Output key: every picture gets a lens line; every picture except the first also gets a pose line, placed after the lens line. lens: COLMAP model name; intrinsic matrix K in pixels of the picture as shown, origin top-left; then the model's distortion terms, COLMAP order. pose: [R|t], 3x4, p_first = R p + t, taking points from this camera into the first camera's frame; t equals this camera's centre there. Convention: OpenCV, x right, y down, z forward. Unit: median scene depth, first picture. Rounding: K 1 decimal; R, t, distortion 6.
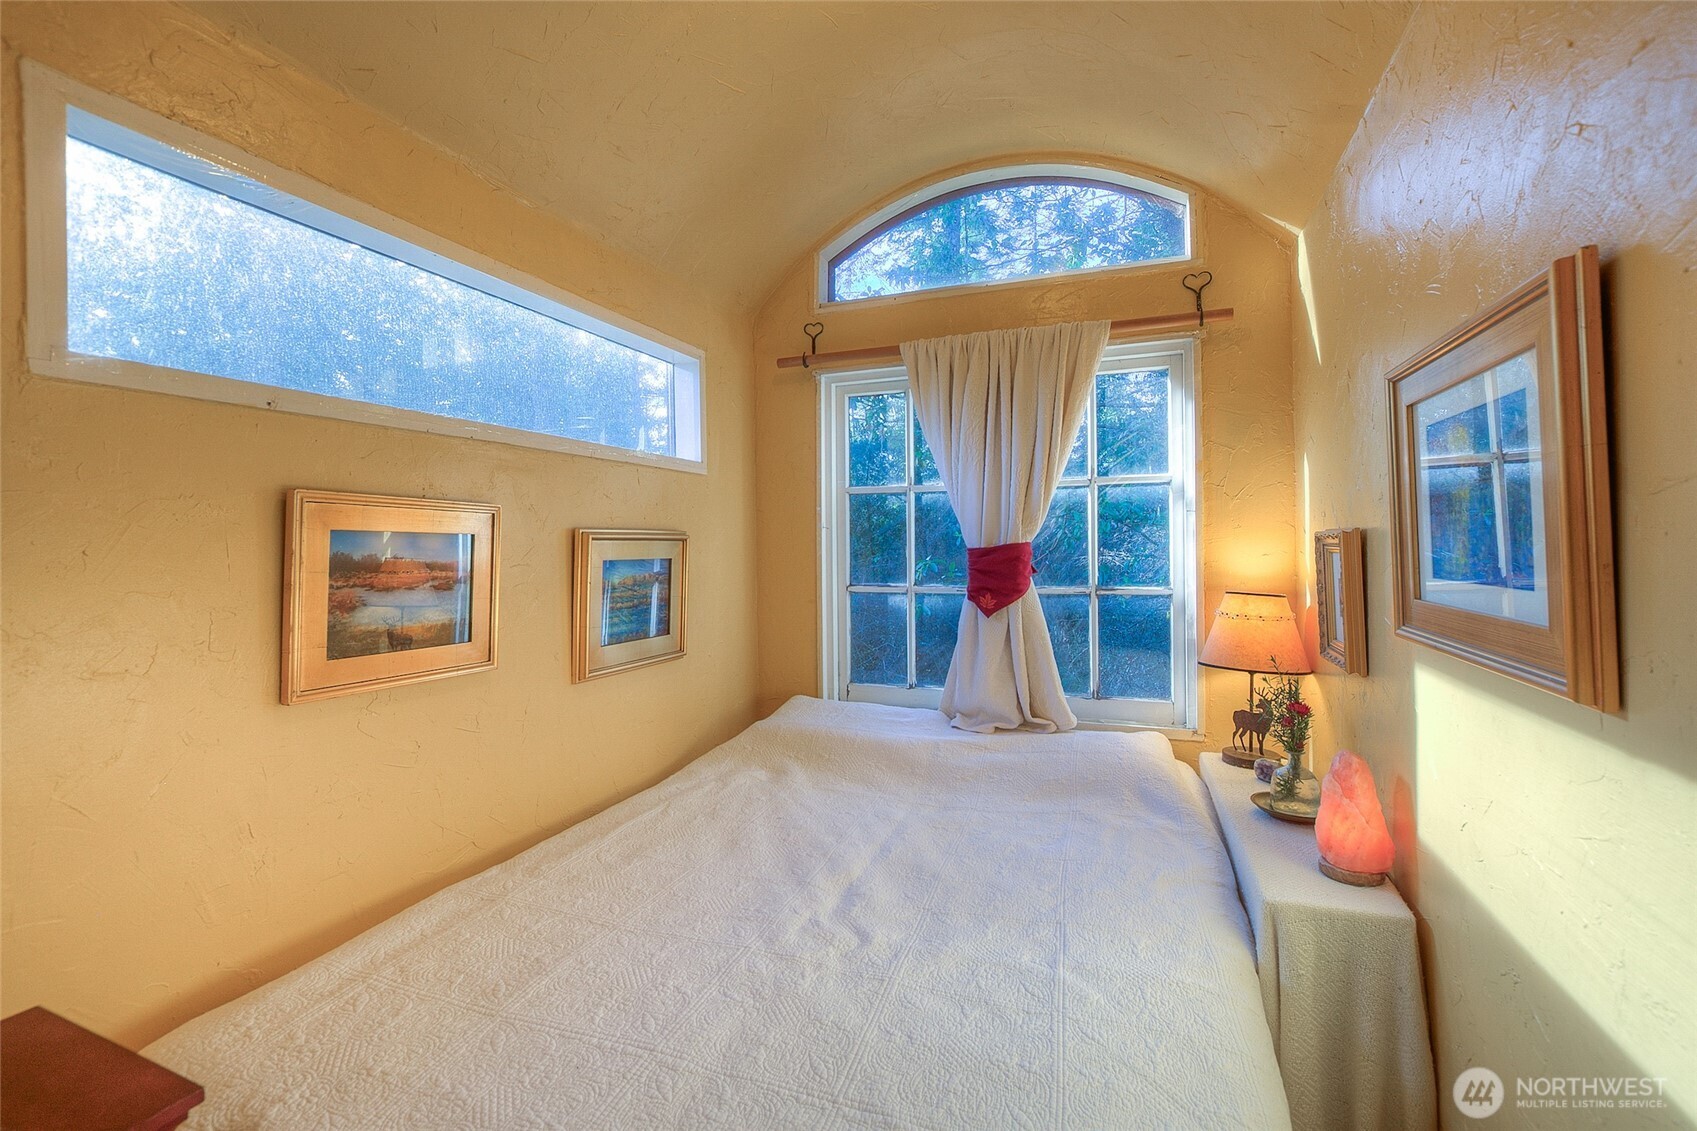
lens RADIAL K [[758.9, 0, 849.8], [0, 758.9, 552.5], [0, 0, 1]] dist [-0.027047, 0.005700]
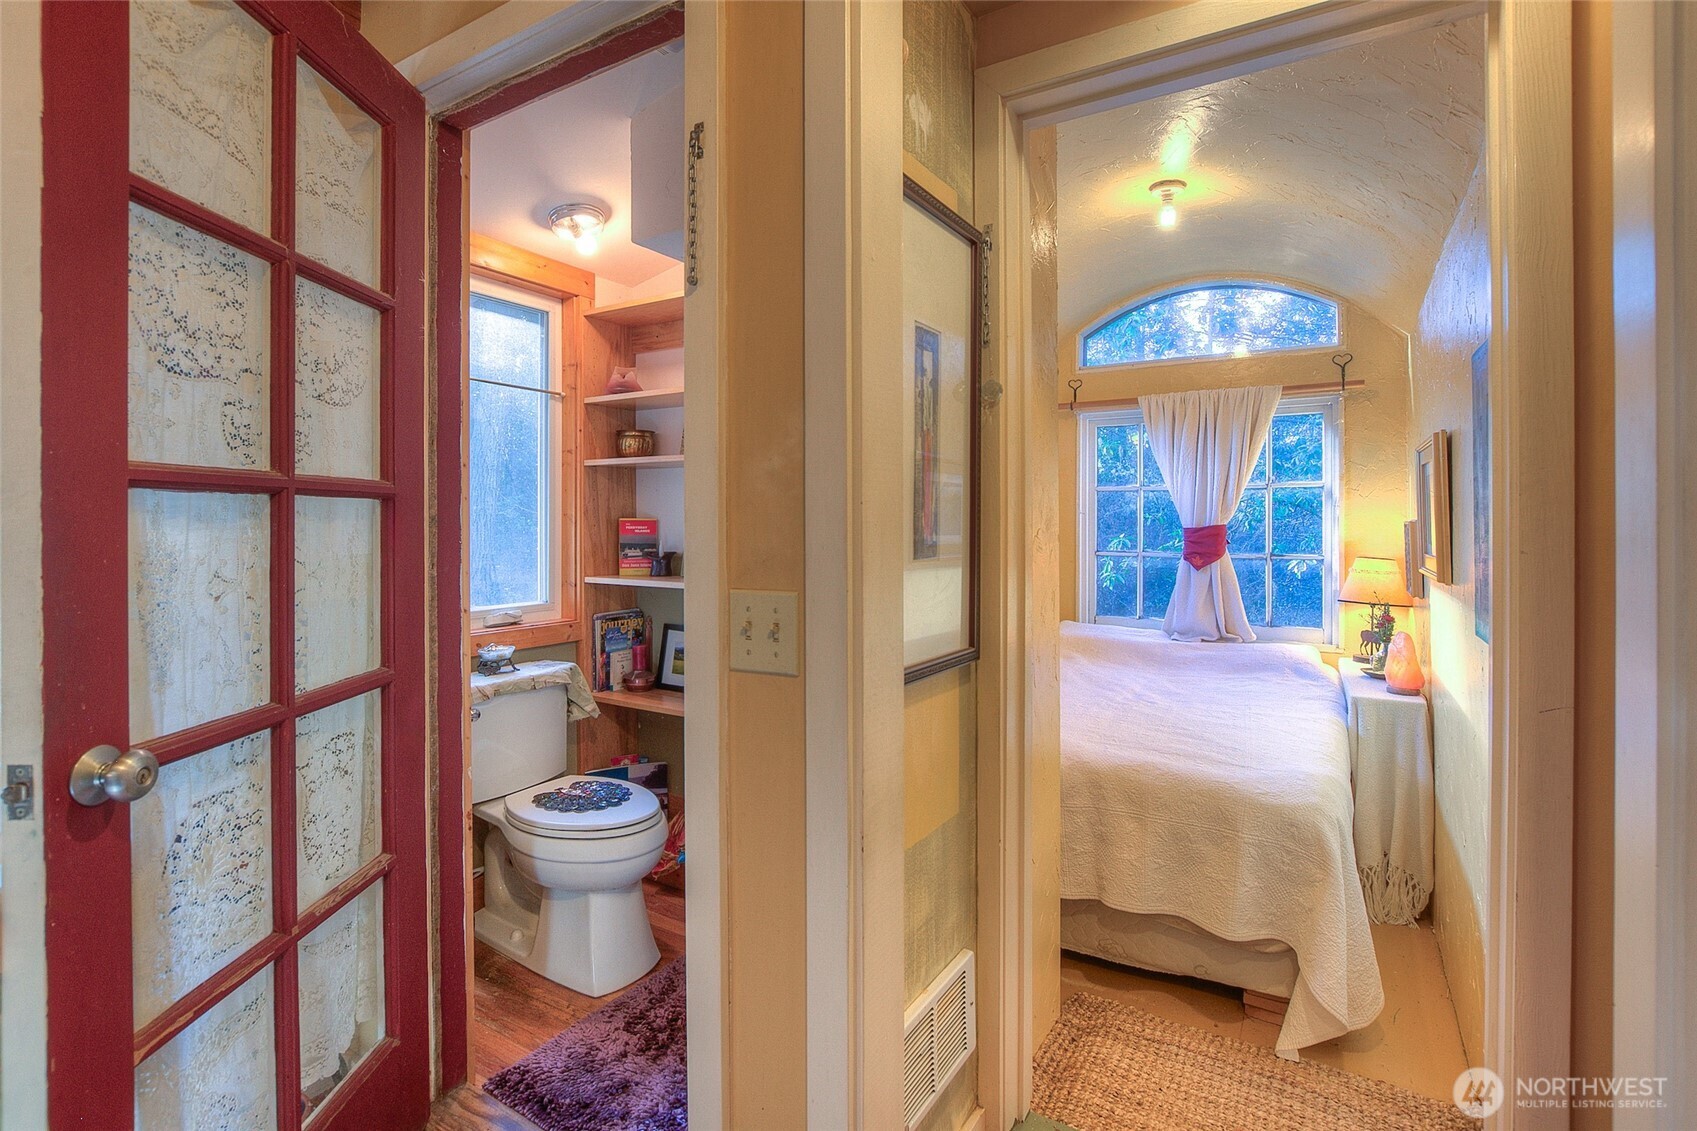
lens RADIAL K [[790.8, 0, 835.0], [0, 790.8, 520.3], [0, 0, 1]] dist [-0.020738, -0.000385]
pose [[0.979567, 0.014570, -0.200588, -0.231754], [-0.016775, 0.999816, -0.009298, 0.006619], [0.200415, 0.012473, 0.979632, -0.771864]]
